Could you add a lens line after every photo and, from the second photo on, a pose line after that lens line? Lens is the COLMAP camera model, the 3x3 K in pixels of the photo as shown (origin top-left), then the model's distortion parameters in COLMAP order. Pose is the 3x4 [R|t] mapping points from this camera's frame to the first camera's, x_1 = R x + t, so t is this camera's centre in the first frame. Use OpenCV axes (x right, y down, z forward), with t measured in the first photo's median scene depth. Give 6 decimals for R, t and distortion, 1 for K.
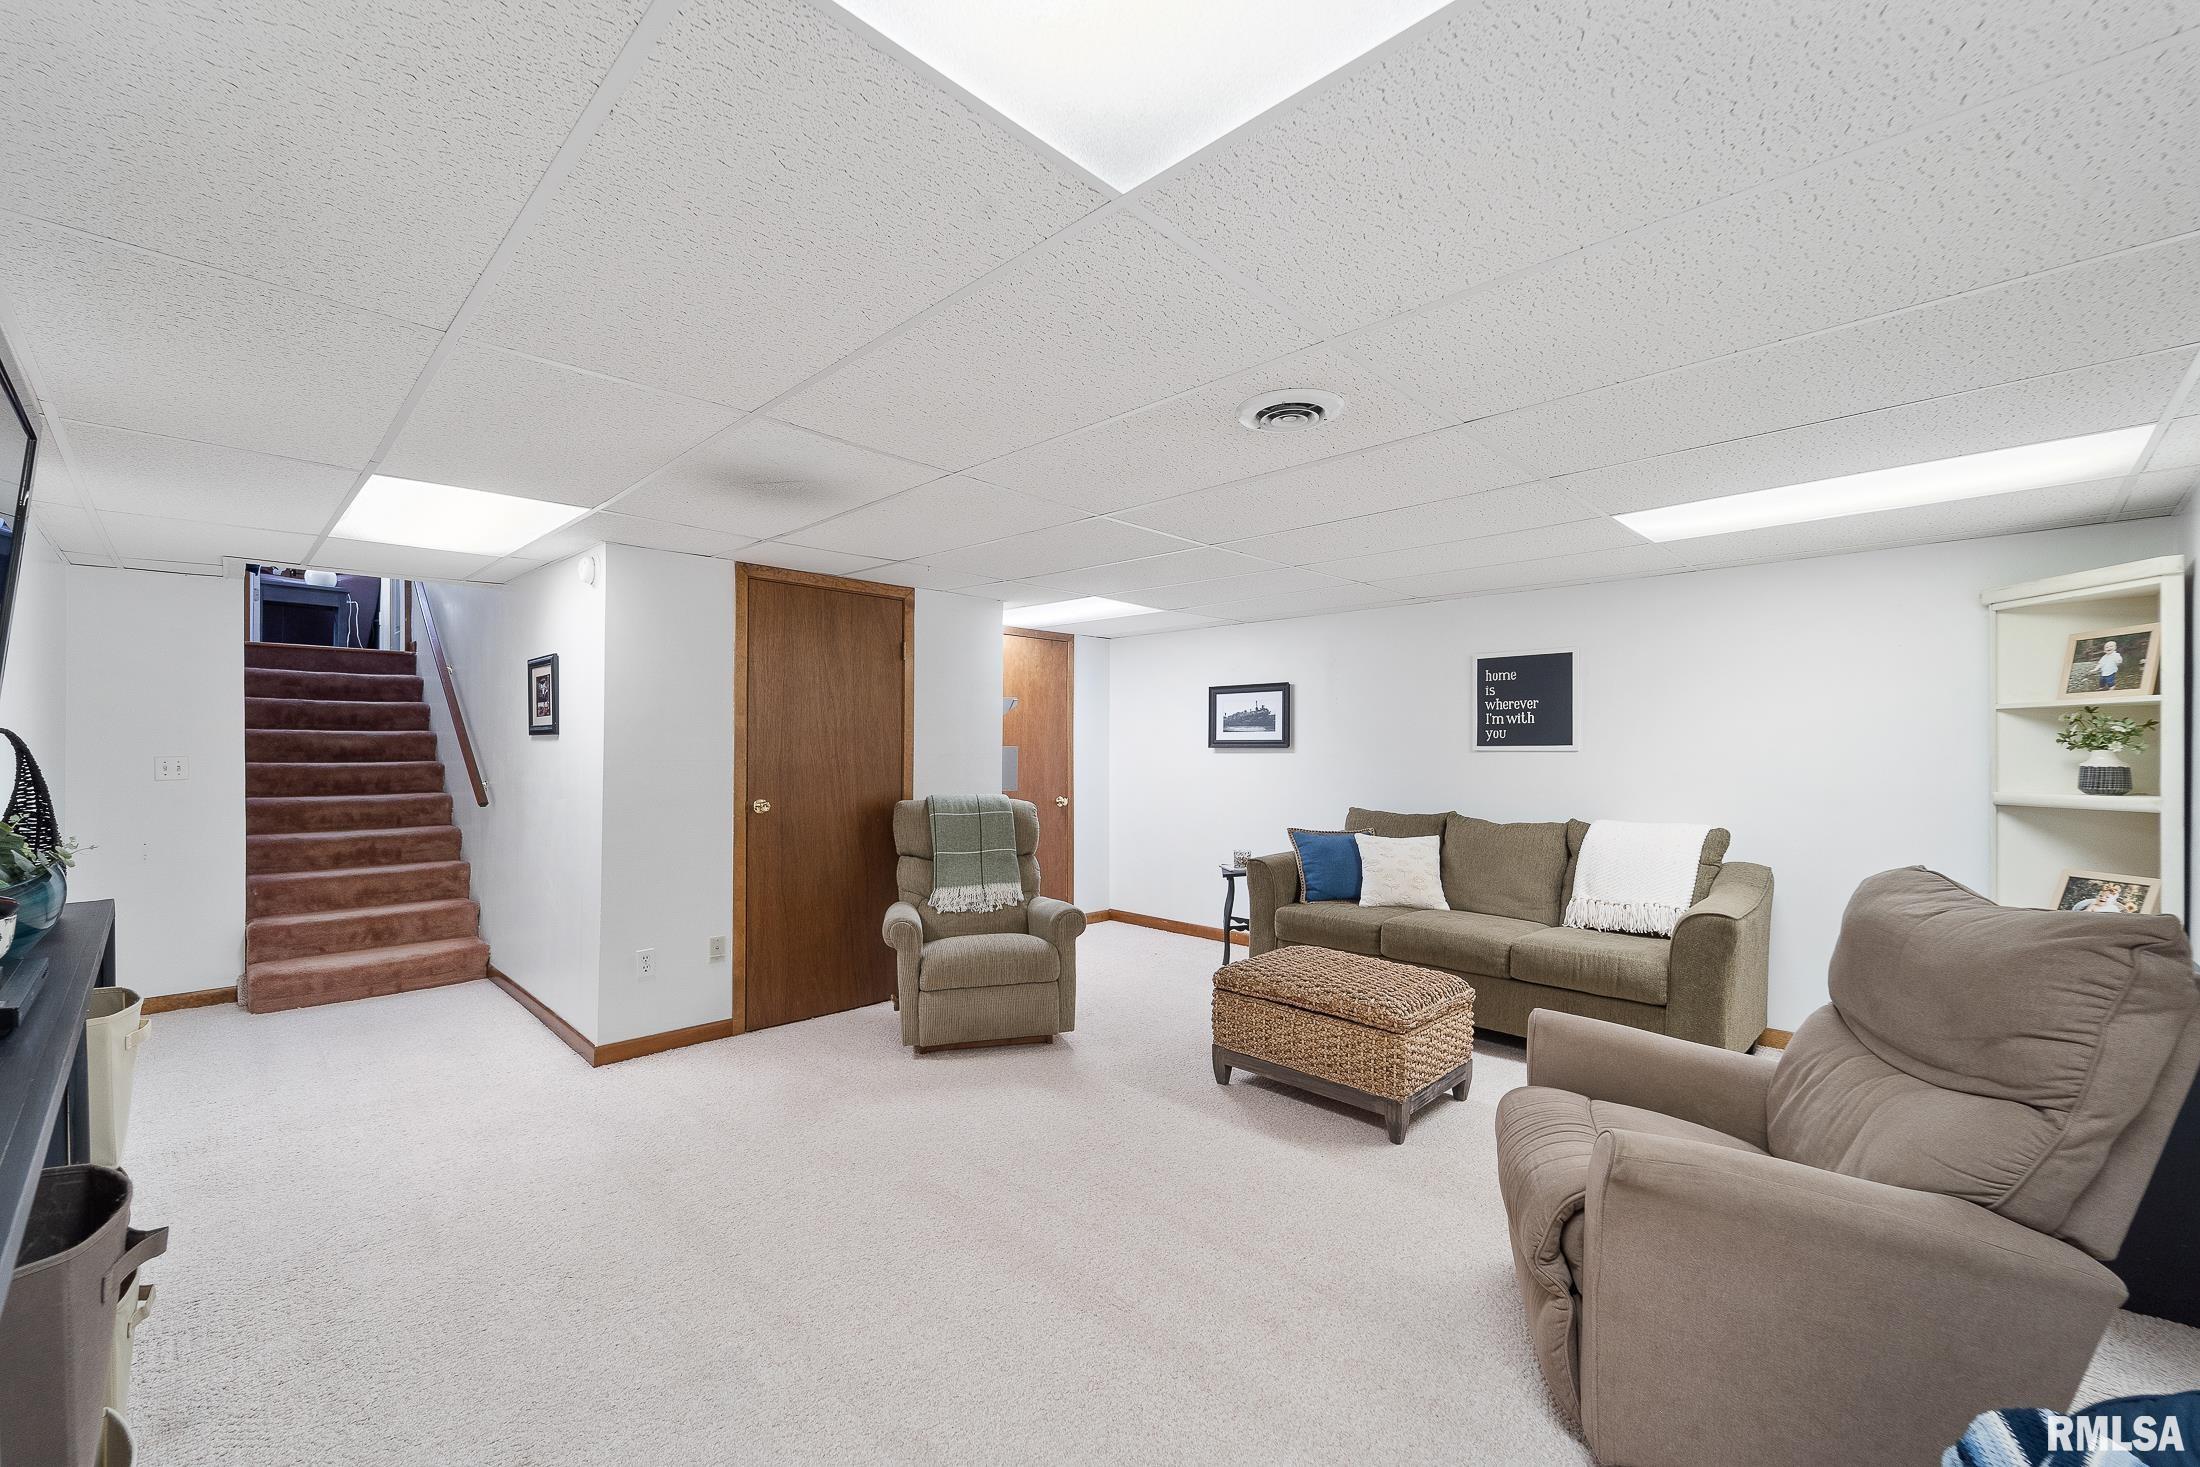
lens RADIAL K [[895.3, 0, 1082.8], [0, 895.3, 736.9], [0, 0, 1]] dist [-0.002580, -0.000151]
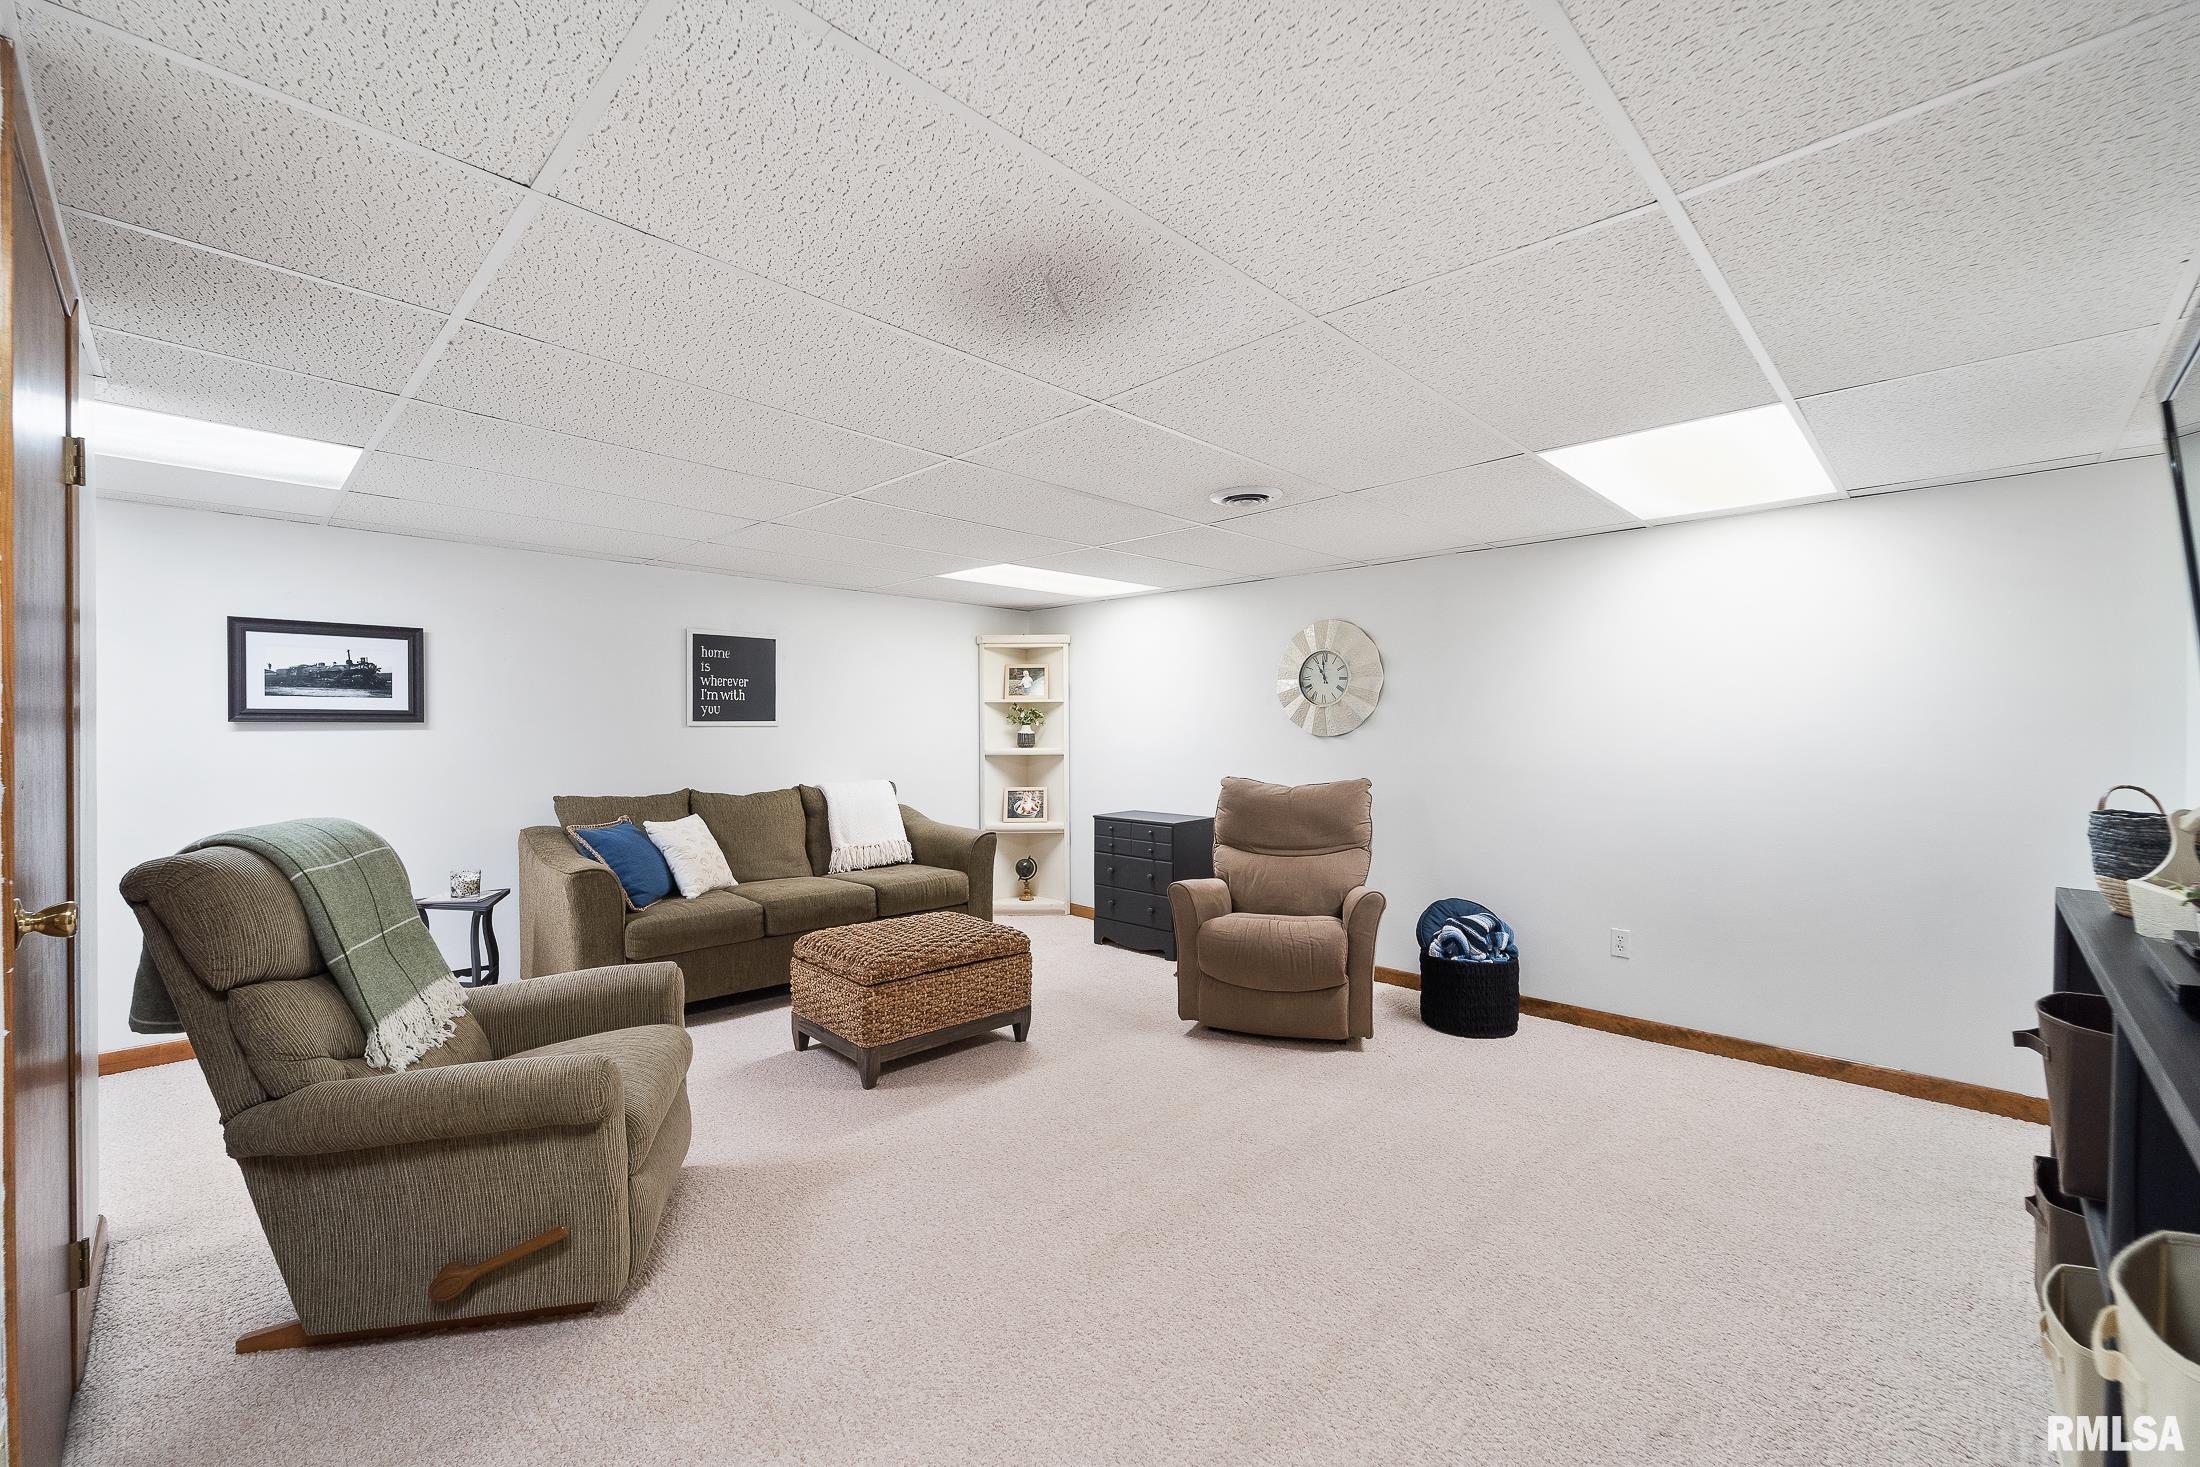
lens RADIAL K [[895.3, 0, 1082.8], [0, 895.3, 736.9], [0, 0, 1]] dist [-0.002580, -0.000151]
pose [[0.000931, -0.013543, 0.999908, -0.559078], [-0.014519, 0.999803, 0.013555, 0.007854], [-0.999894, -0.014530, 0.000734, 0.577474]]
